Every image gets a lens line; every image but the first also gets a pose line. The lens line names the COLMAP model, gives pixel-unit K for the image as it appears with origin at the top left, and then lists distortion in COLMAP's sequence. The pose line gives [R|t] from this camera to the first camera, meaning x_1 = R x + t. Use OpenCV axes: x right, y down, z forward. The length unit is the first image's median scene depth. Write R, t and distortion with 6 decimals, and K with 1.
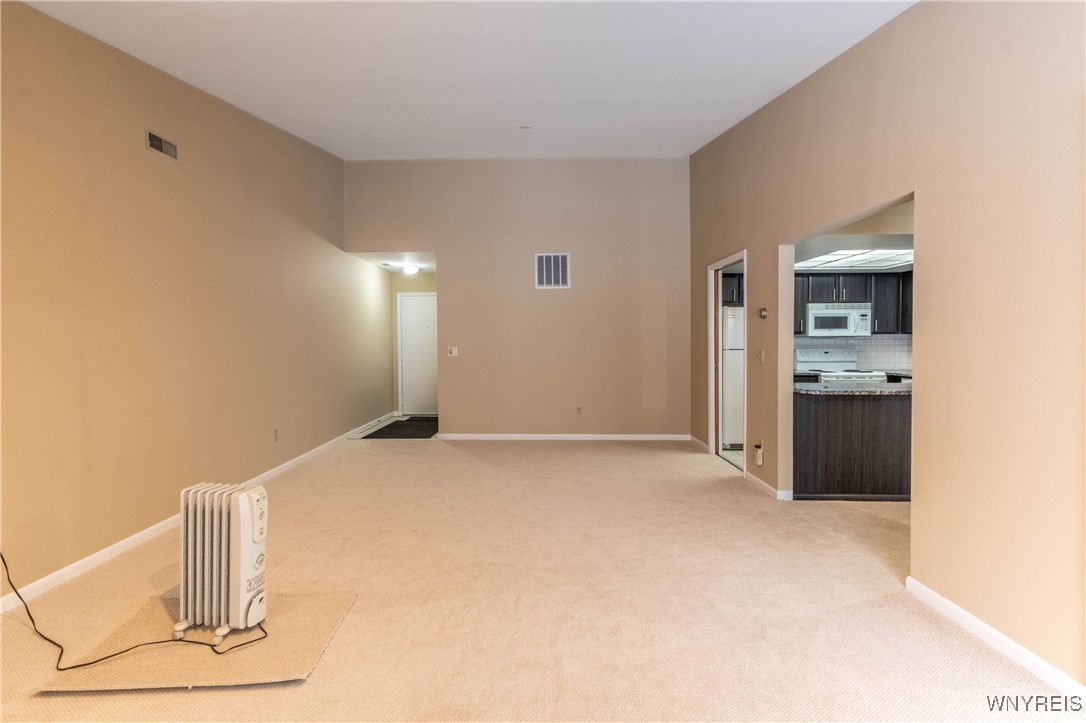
lens RADIAL K [[504.9, 0, 571.0], [0, 504.9, 352.6], [0, 0, 1]] dist [0.001847, -0.000554]
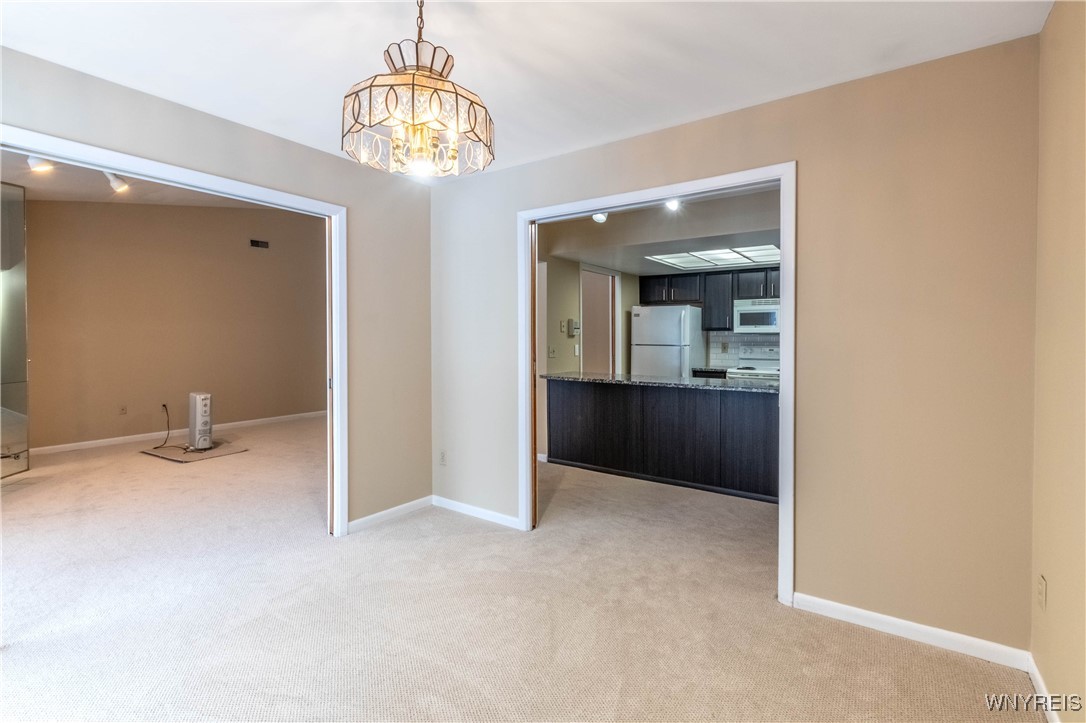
lens RADIAL K [[498.5, 0, 527.3], [0, 498.5, 344.0], [0, 0, 1]] dist [0.001173, 0.000288]
pose [[0.822283, 0.012540, -0.568940, 0.735286], [-0.016960, 0.999853, -0.002474, -0.001219], [0.568826, 0.011683, 0.822375, -0.044681]]
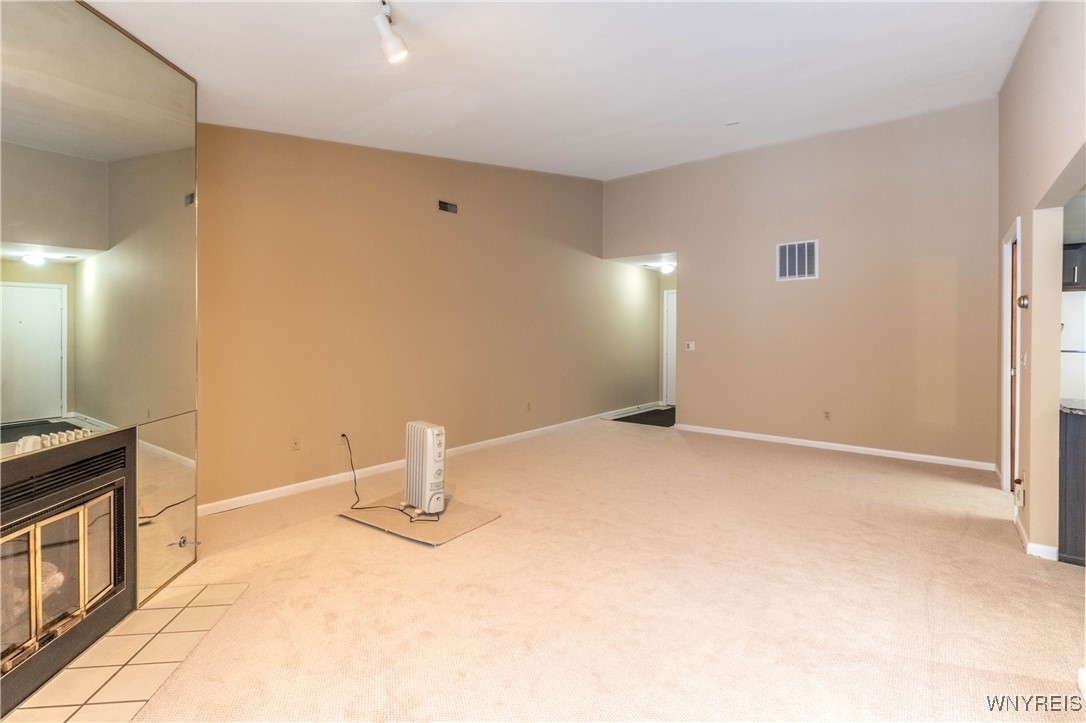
lens RADIAL K [[517.3, 0, 545.2], [0, 517.3, 337.8], [0, 0, 1]] dist [0.000587, 0.000189]
pose [[0.786300, 0.010740, -0.617751, 0.224220], [-0.022774, 0.999673, -0.011607, -0.000043], [0.617424, 0.023195, 0.786288, -0.025721]]
